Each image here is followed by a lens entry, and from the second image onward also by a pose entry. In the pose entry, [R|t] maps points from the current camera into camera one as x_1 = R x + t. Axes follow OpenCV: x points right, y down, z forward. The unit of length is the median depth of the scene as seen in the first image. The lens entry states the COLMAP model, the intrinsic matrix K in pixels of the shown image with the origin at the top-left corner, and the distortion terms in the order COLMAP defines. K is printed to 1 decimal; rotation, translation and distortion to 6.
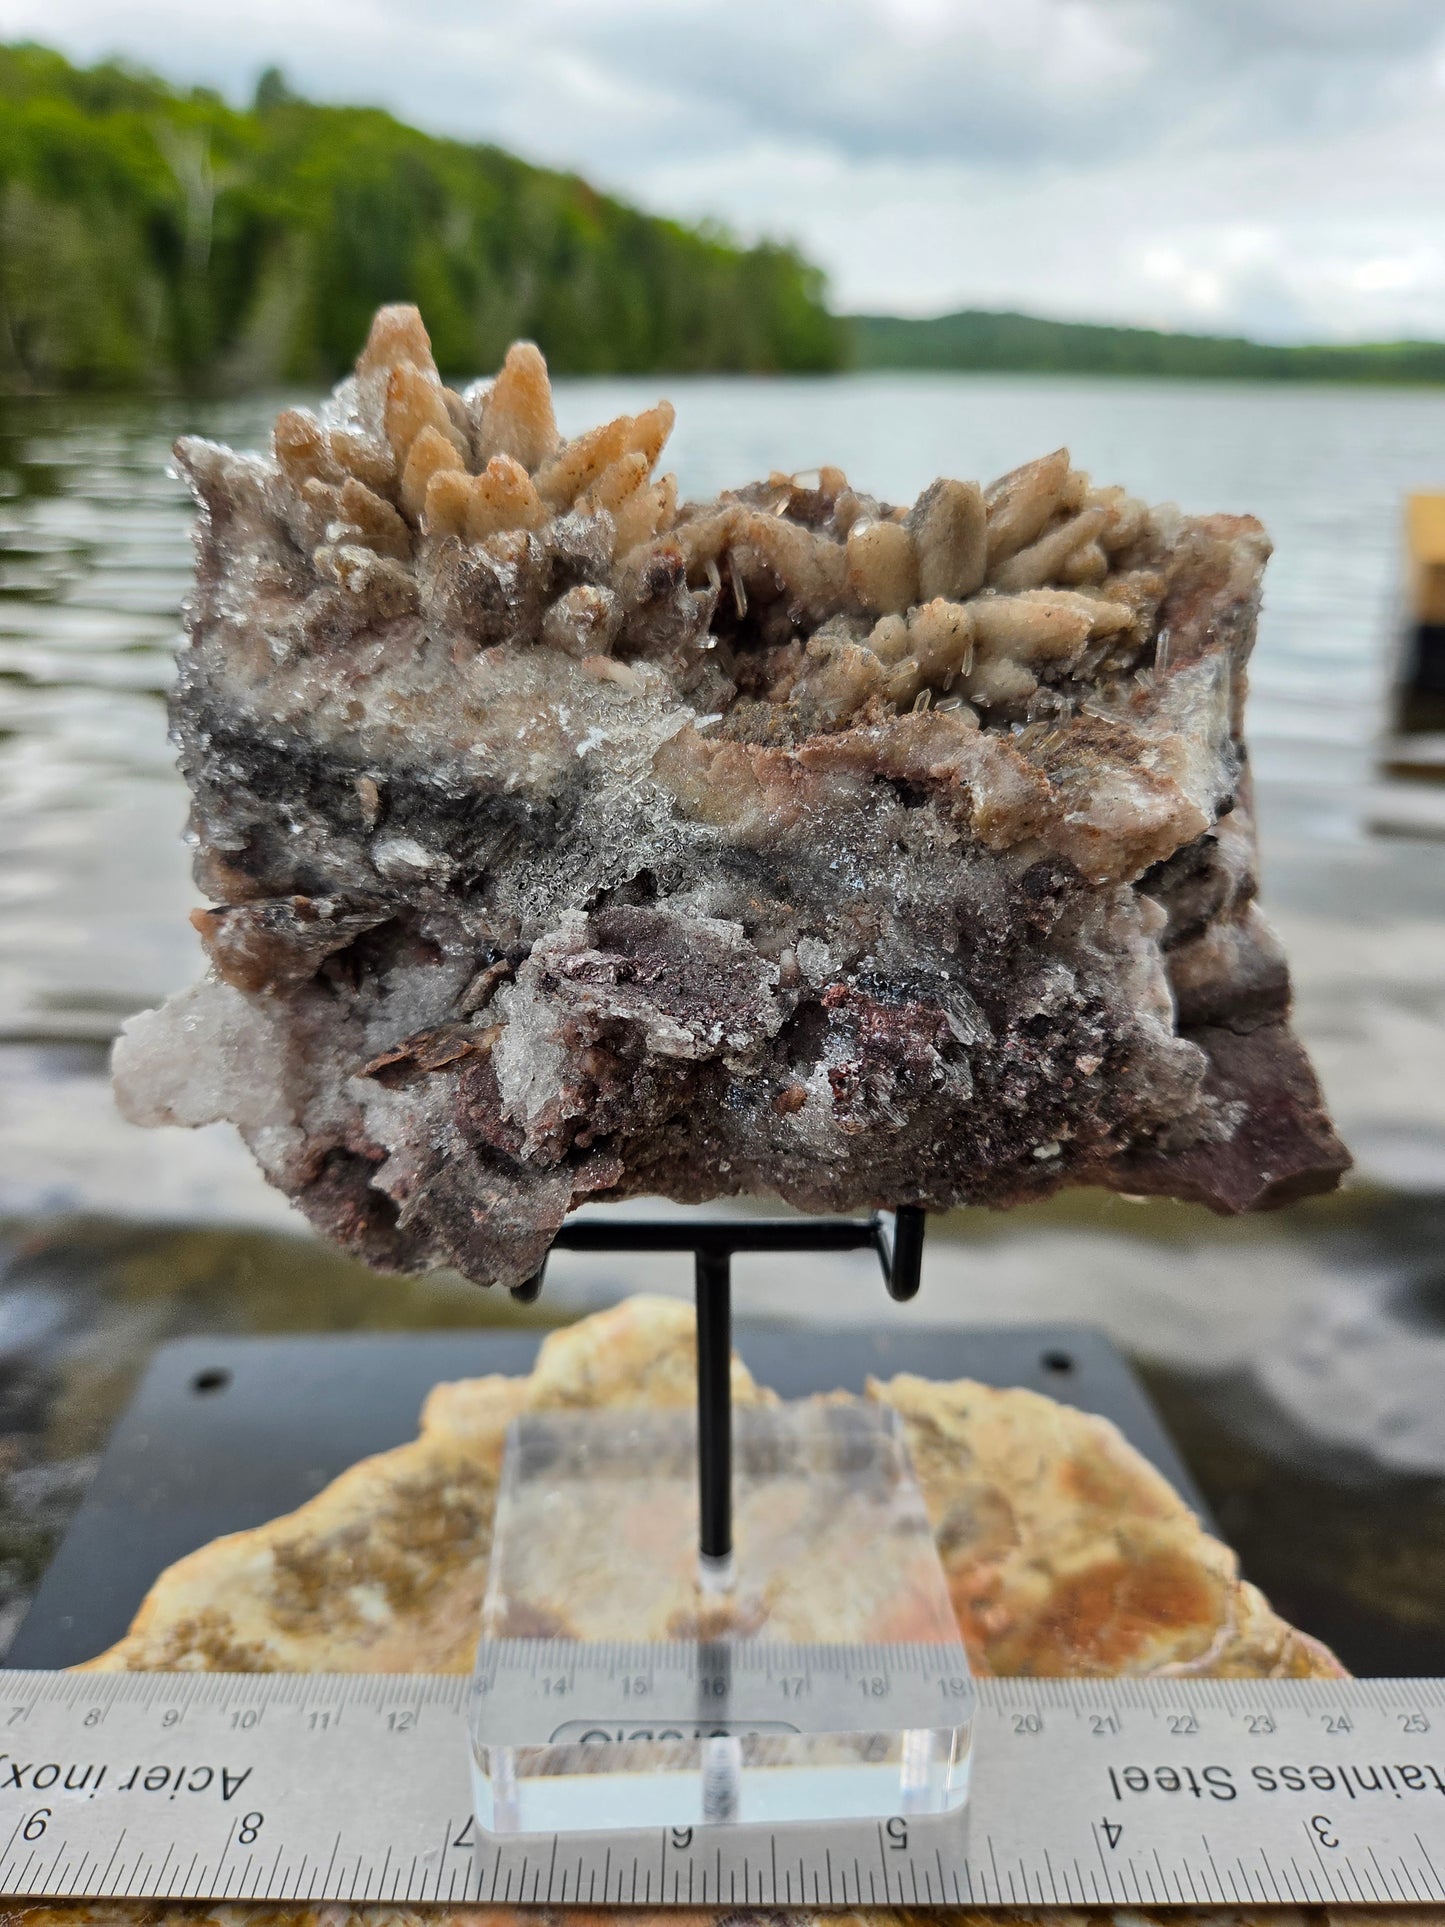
lens RADIAL K [[1394.3, 0, 721.0], [0, 1394.3, 977.2], [0, 0, 1]] dist [-0.001543, -0.010127]
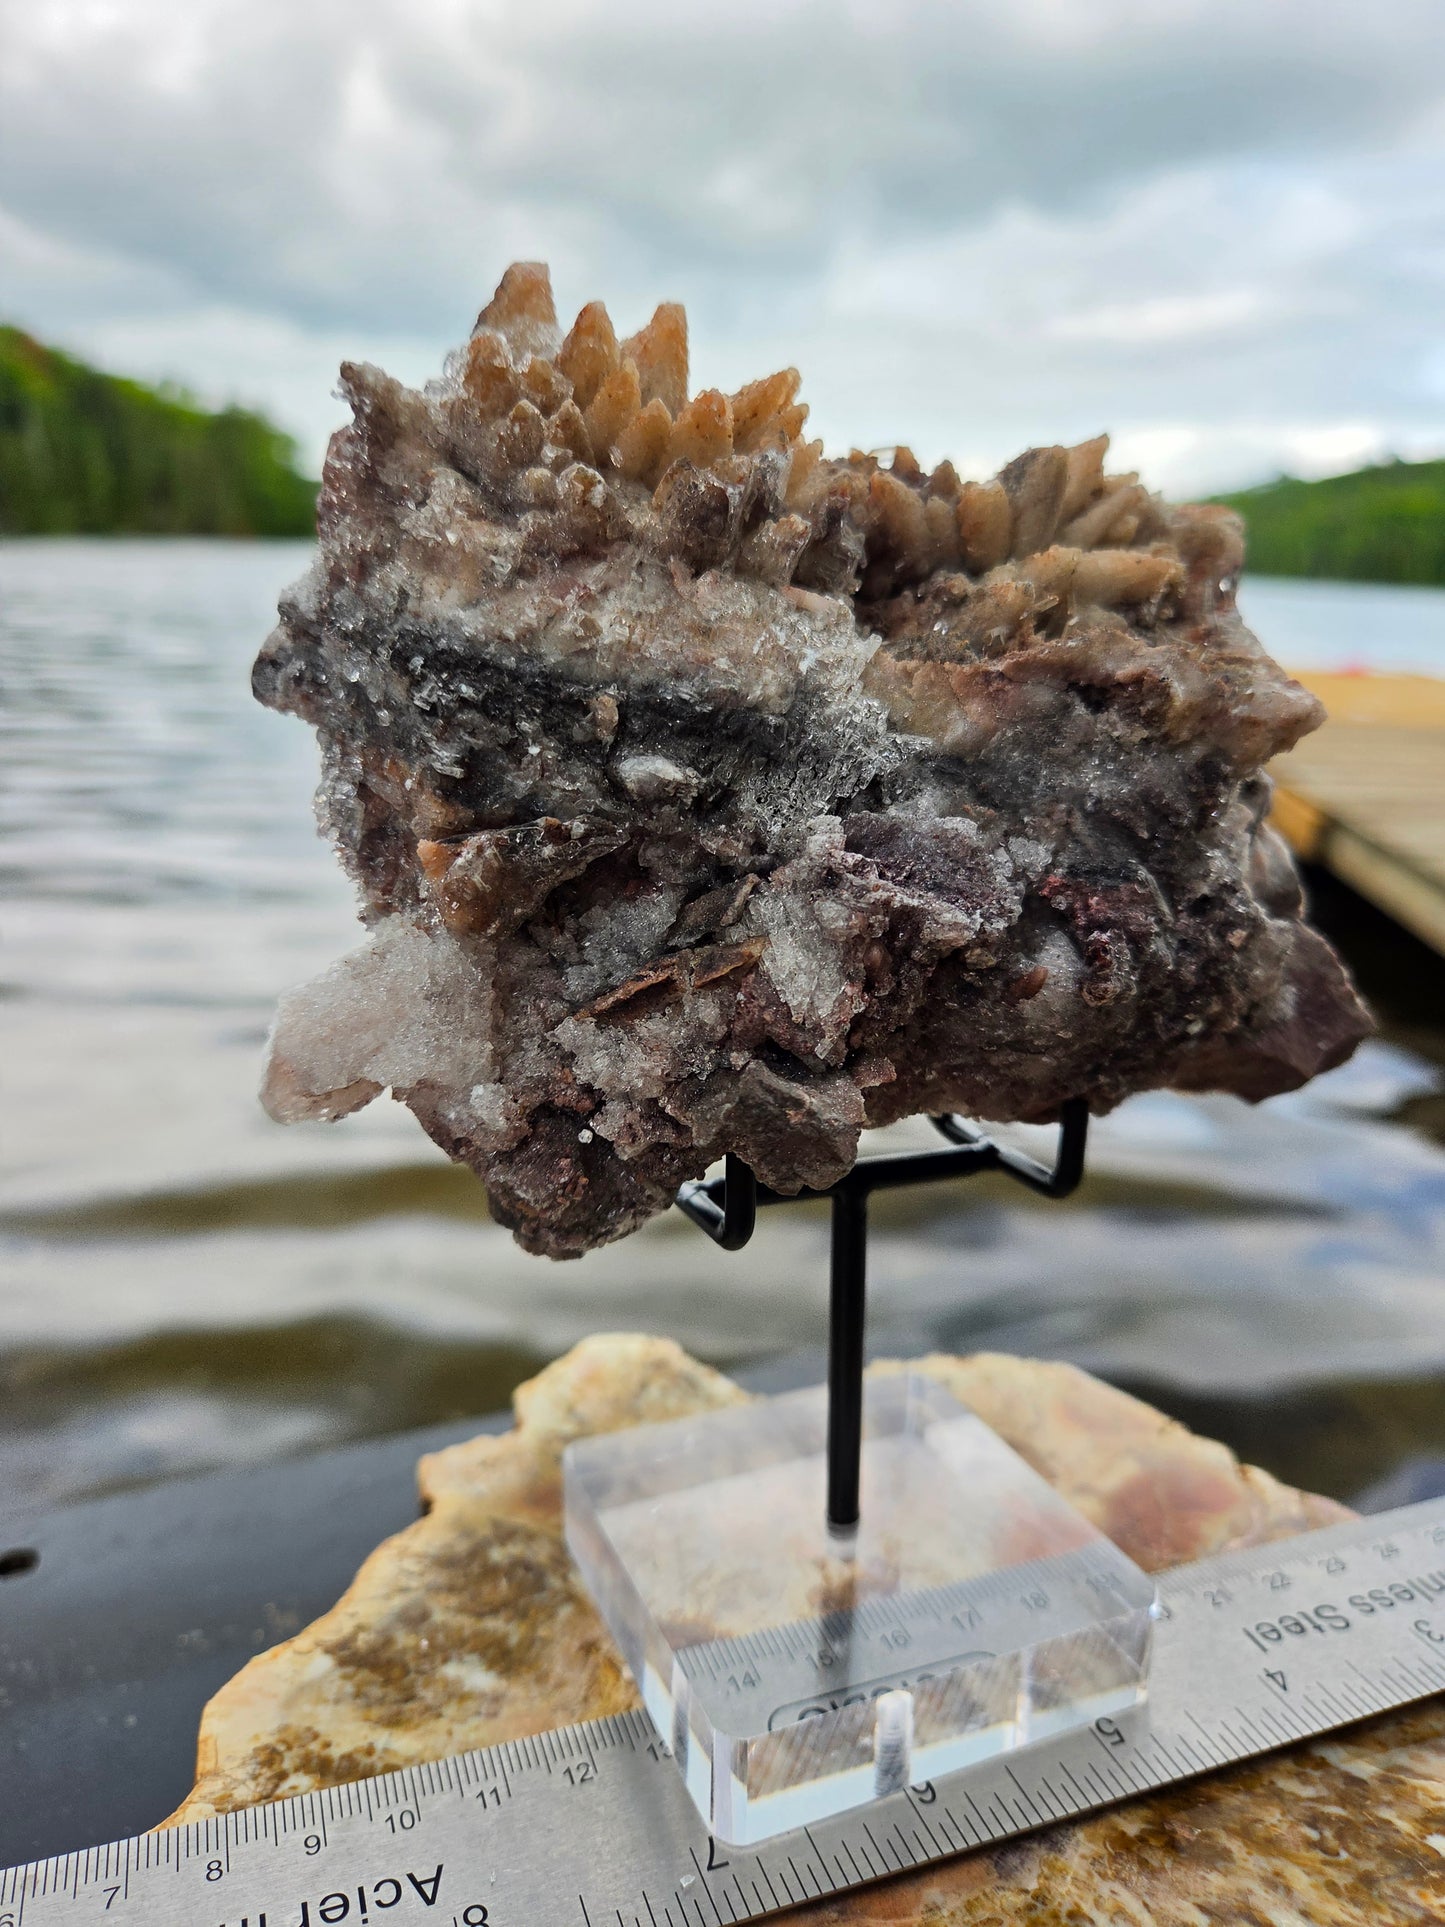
lens RADIAL K [[1389.8, 0, 733.9], [0, 1389.8, 967.8], [0, 0, 1]] dist [0.011252, -0.025021]
pose [[0.935854, -0.074471, 0.344430, -0.514769], [0.112792, 0.989297, -0.092567, 0.145287], [-0.333850, 0.125478, 0.934237, 0.079880]]
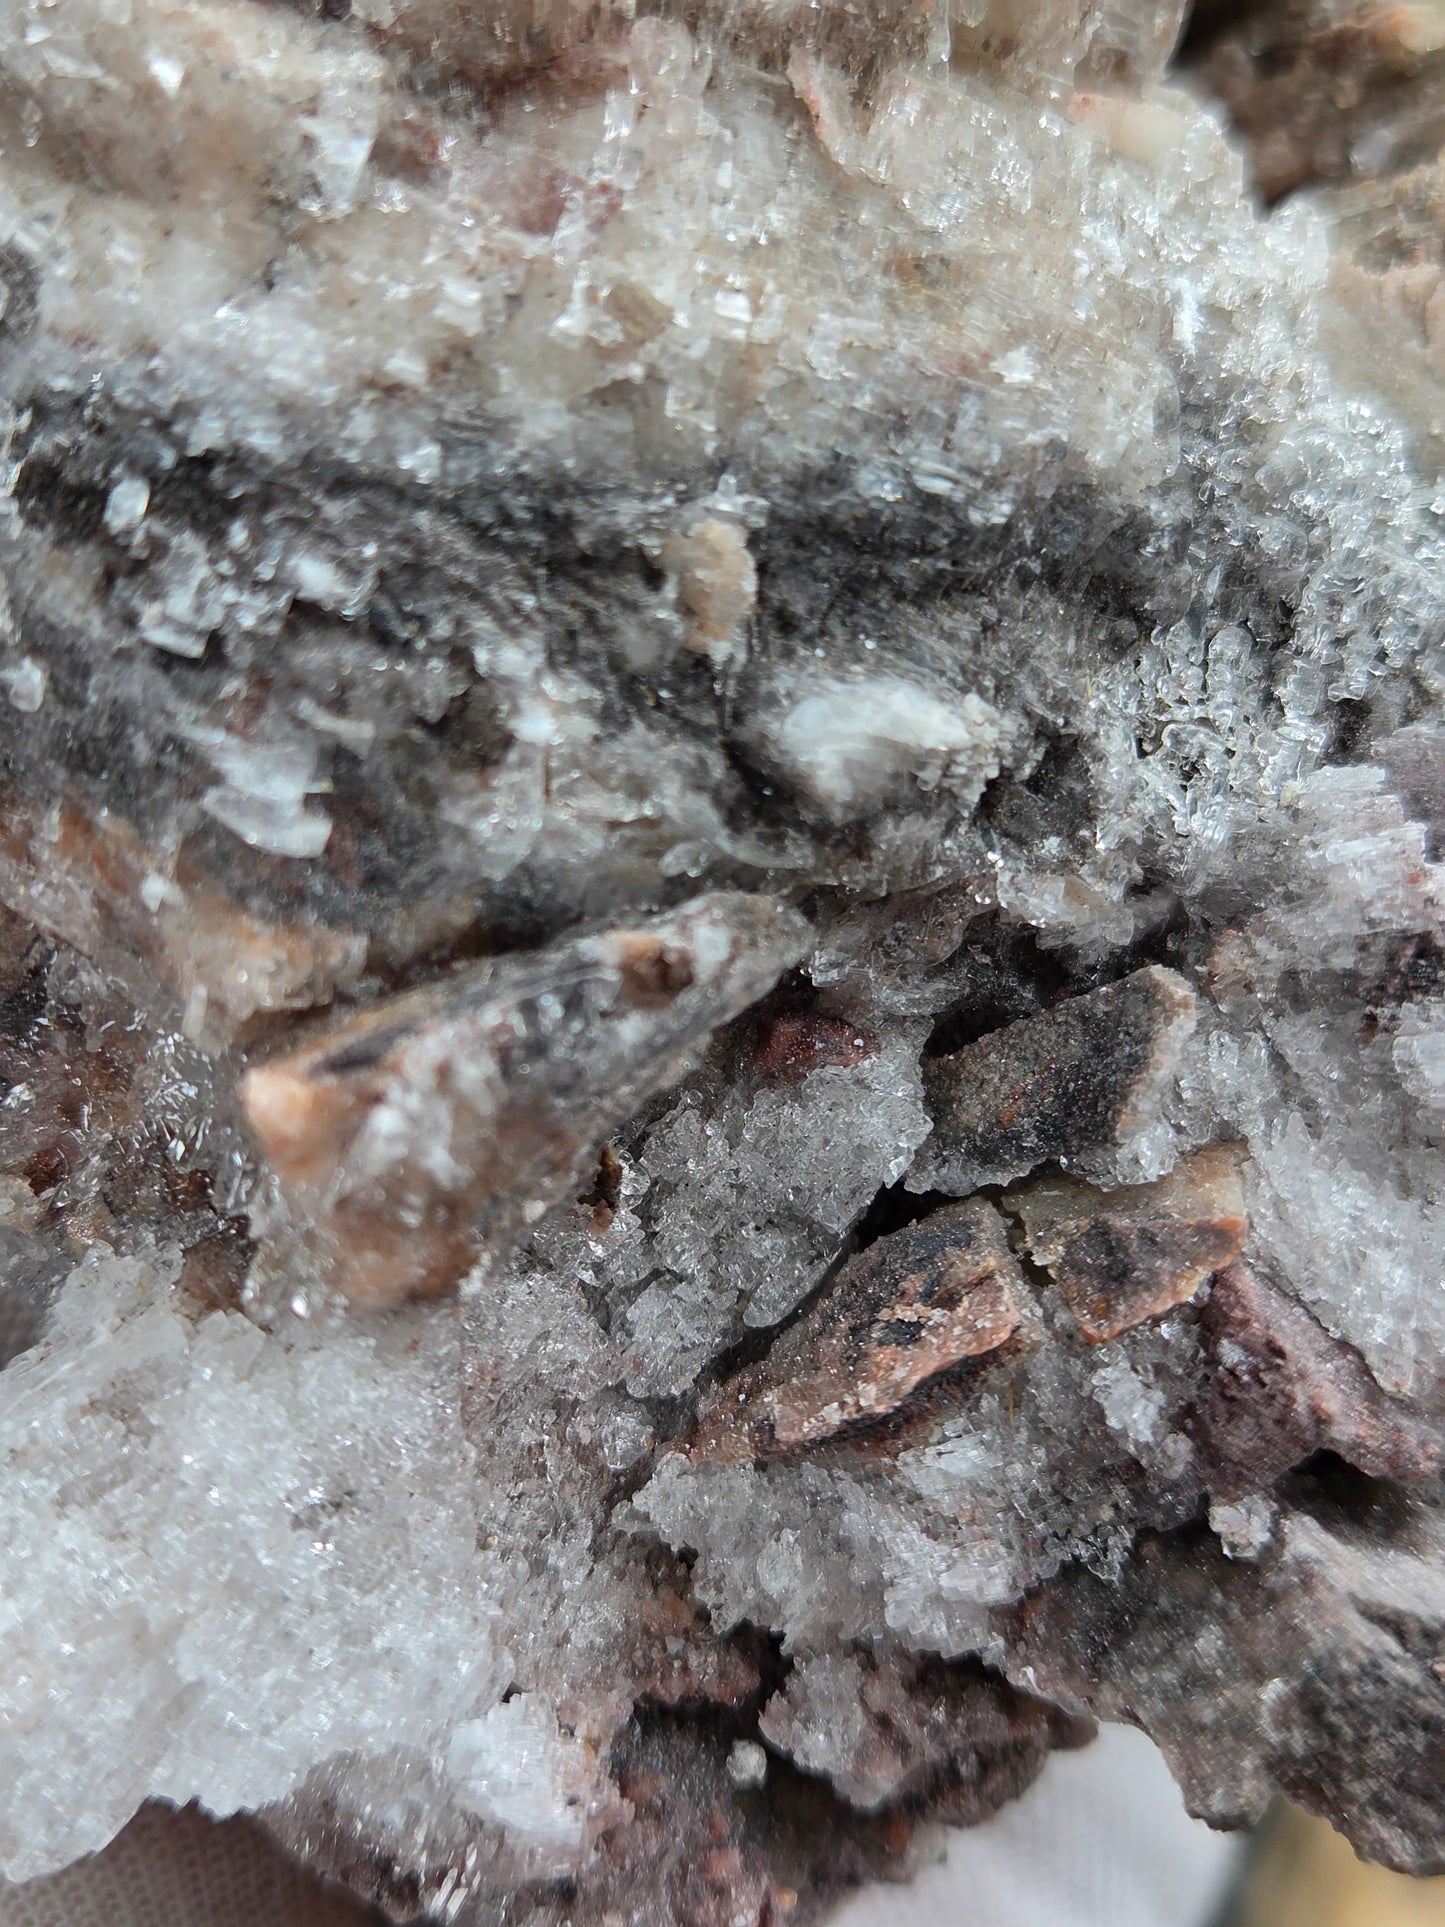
lens RADIAL K [[2812.2, 0, 695.9], [0, 2812.2, 963.4], [0, 0, 1]] dist [0.029231, -0.128683]
pose [[0.825543, -0.253919, 0.503988, -0.597954], [0.270010, 0.961926, 0.042354, -0.072917], [-0.495554, 0.101116, 0.862672, 0.454867]]
